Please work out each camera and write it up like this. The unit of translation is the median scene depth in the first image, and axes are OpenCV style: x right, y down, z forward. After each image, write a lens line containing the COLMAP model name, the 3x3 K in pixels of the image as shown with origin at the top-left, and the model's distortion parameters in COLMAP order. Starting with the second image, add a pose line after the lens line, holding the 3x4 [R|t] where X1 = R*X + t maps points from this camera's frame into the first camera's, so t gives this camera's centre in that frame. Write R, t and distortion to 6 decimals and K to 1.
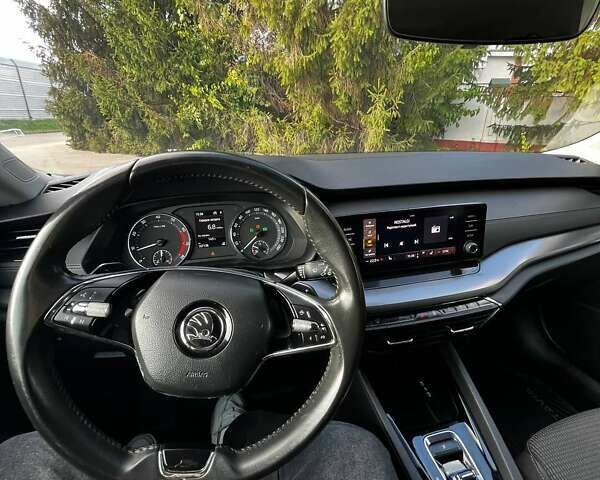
lens RADIAL K [[324.6, 0, 300.0], [0, 324.6, 240.0], [0, 0, 1]] dist [-0.000978, 0.000575]
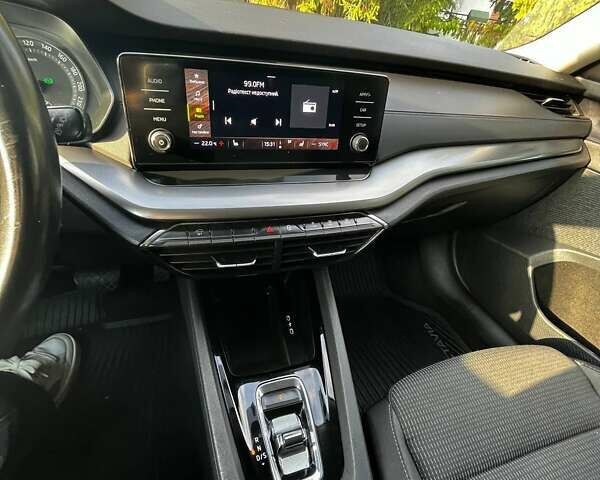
lens RADIAL K [[324.6, 0, 300.0], [0, 324.6, 240.0], [0, 0, 1]] dist [-0.000978, 0.000575]
pose [[0.988158, 0.063655, 0.139613, 0.321832], [-0.091411, 0.975020, 0.202435, 0.100782], [-0.123240, -0.212800, 0.969293, 0.293877]]
